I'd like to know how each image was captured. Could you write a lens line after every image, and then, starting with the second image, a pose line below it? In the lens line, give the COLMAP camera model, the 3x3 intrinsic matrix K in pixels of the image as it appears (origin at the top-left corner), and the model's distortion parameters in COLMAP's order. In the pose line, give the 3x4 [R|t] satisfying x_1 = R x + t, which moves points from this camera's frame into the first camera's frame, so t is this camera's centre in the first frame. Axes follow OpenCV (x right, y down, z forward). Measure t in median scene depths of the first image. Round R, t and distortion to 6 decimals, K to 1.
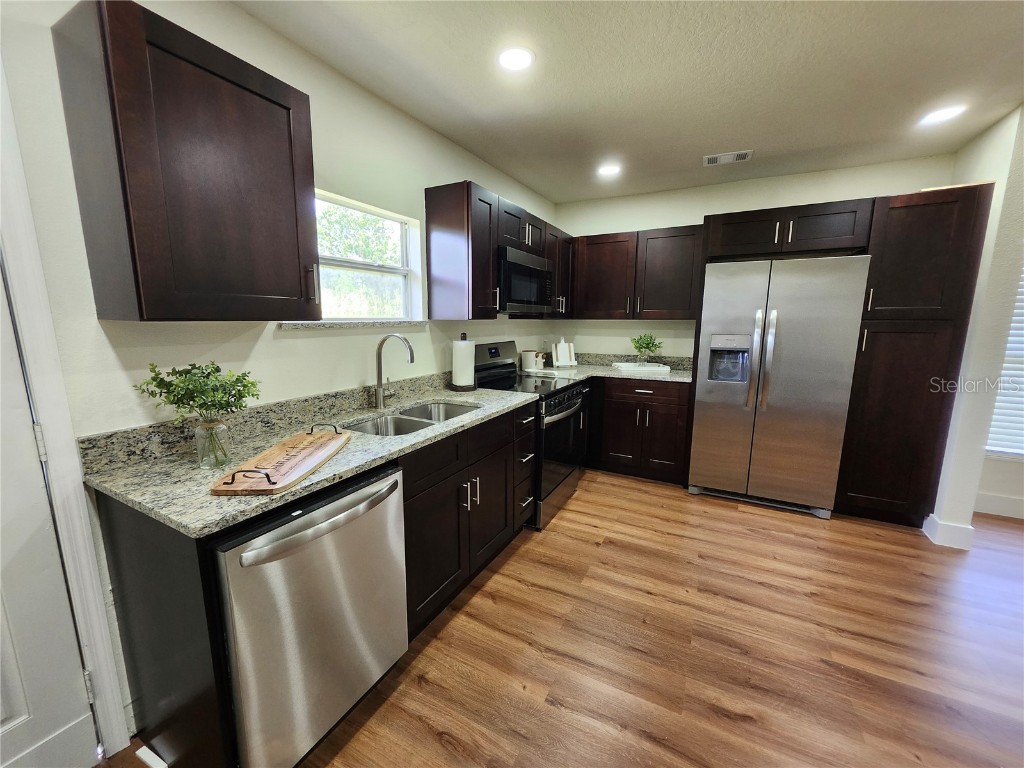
lens RADIAL K [[403.8, 0, 504.7], [0, 403.8, 384.7], [0, 0, 1]] dist [0.002253, -0.000675]
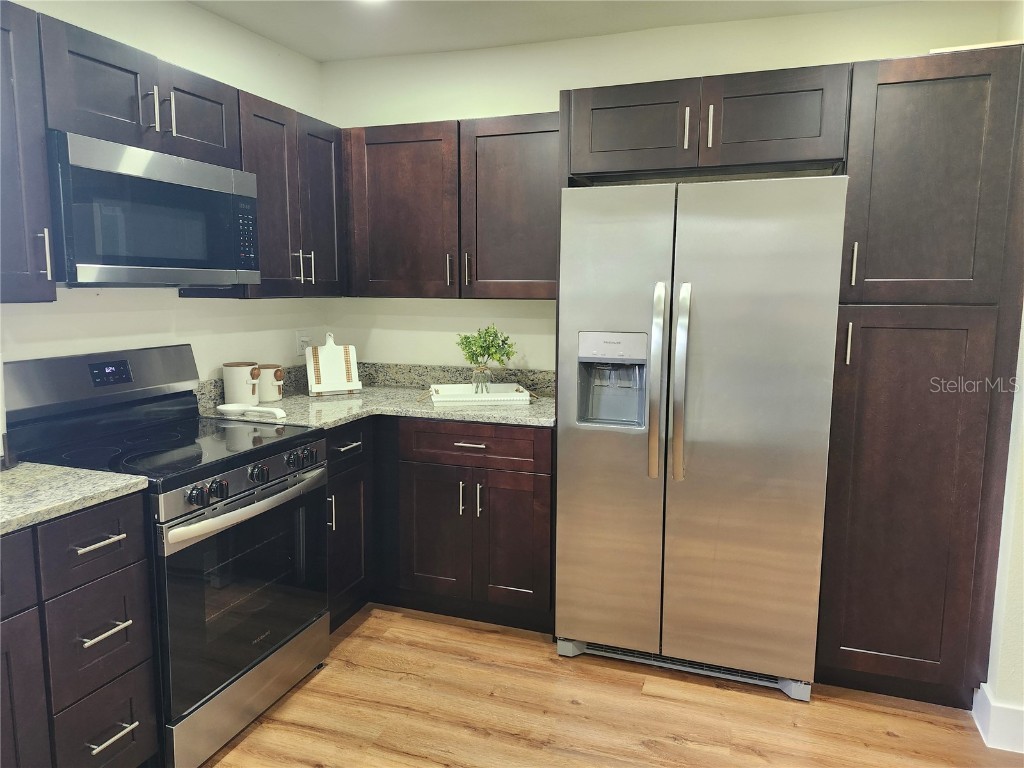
lens RADIAL K [[707.9, 0, 506.0], [0, 707.9, 376.4], [0, 0, 1]] dist [0.093110, -0.113293]
pose [[0.988454, -0.016726, 0.150593, 0.353030], [0.022088, 0.999177, -0.034006, -0.049696], [-0.149900, 0.036940, 0.988011, 0.191121]]
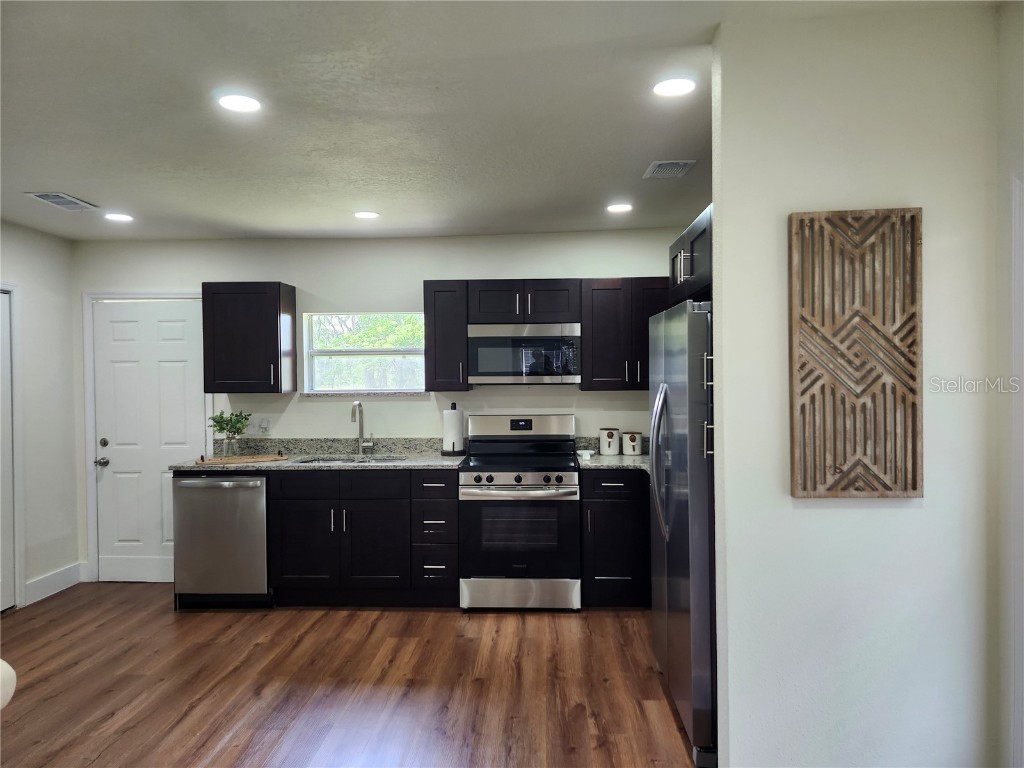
lens RADIAL K [[699.0, 0, 512.0], [0, 699.0, 384.0], [0, 0, 1]] dist [0.083135, -0.092815]
pose [[0.432804, 0.005877, -0.901469, 1.767464], [-0.137173, 0.988764, -0.059412, -0.092860], [0.890991, 0.149371, 0.428747, 0.341556]]
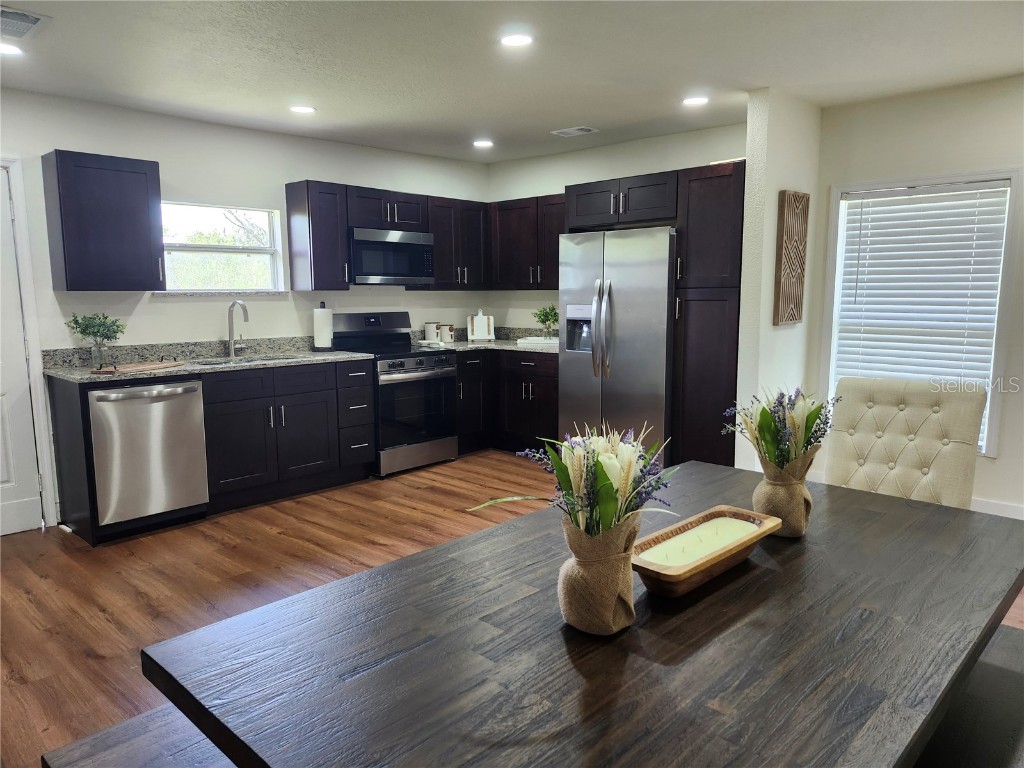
lens RADIAL K [[707.0, 0, 512.0], [0, 707.0, 384.0], [0, 0, 1]] dist [0.105516, -0.142977]
pose [[0.965836, 0.025839, -0.257862, 1.014929], [-0.033874, 0.999068, -0.026764, 0.152657], [0.256930, 0.034584, 0.965811, -0.882241]]
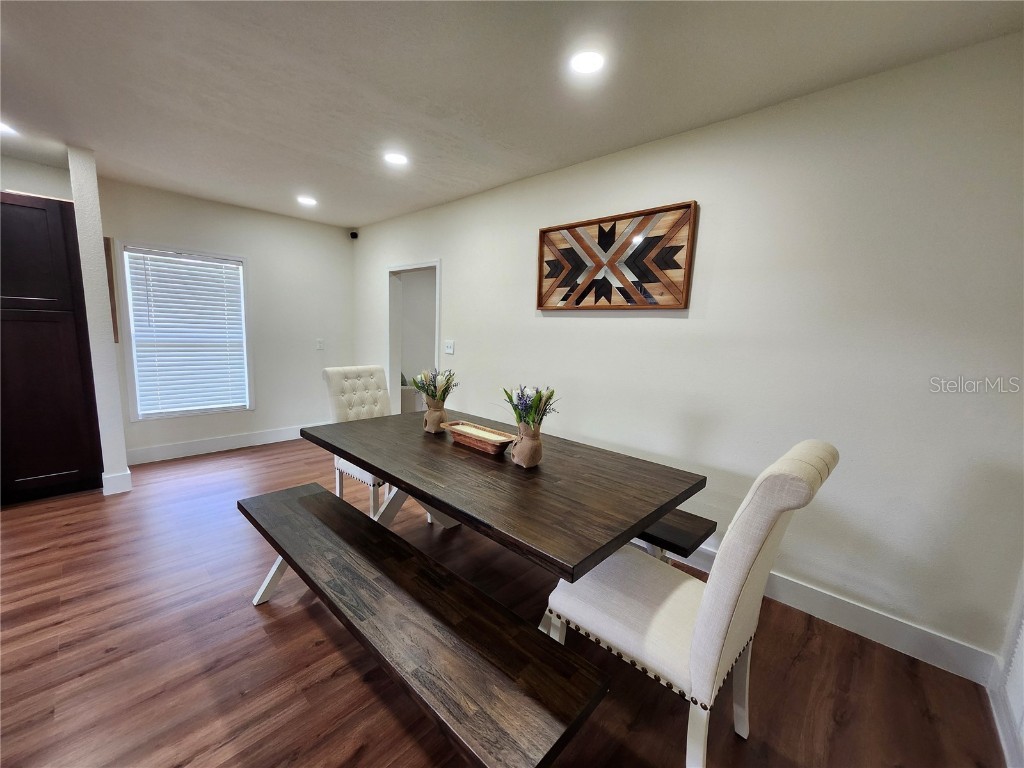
lens RADIAL K [[403.8, 0, 504.7], [0, 403.8, 384.7], [0, 0, 1]] dist [0.002253, -0.000675]
pose [[0.275773, -0.134783, 0.951726, 0.287120], [0.115758, 0.987571, 0.106317, 0.082940], [-0.954227, 0.080851, 0.287947, -0.562891]]
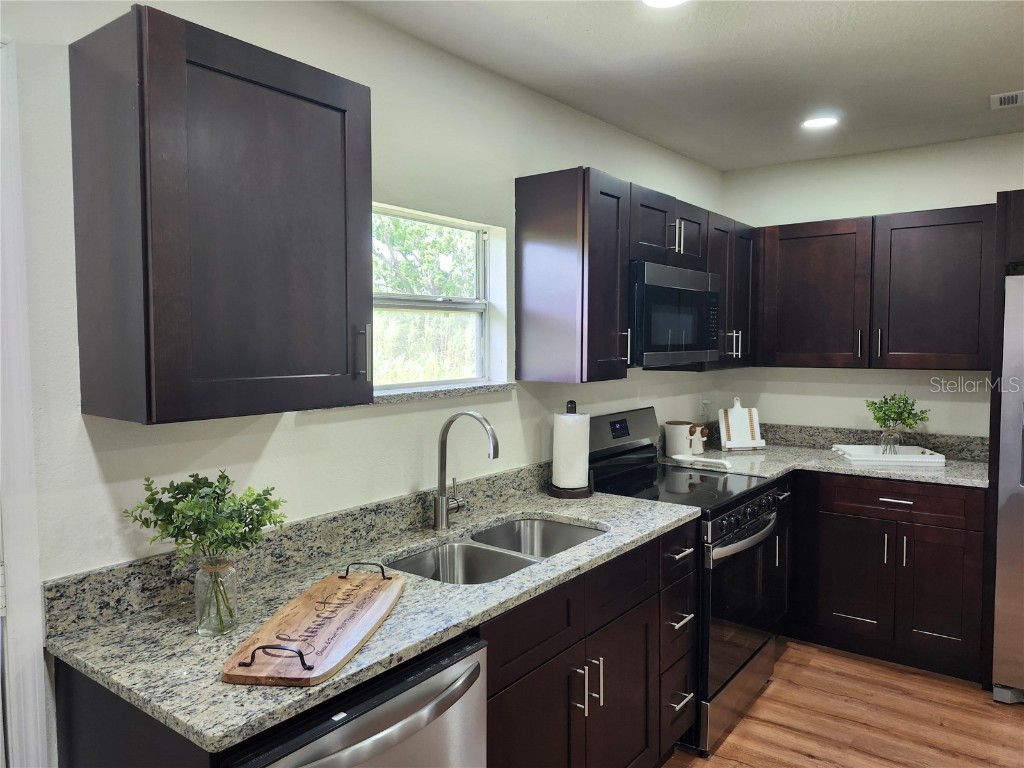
lens RADIAL K [[712.1, 0, 519.0], [0, 712.1, 378.7], [0, 0, 1]] dist [0.068413, -0.075180]
pose [[0.989480, 0.000558, -0.144668, -0.026454], [-0.016196, 0.994133, -0.106941, -0.048067], [0.143760, 0.108159, 0.983684, -0.075471]]
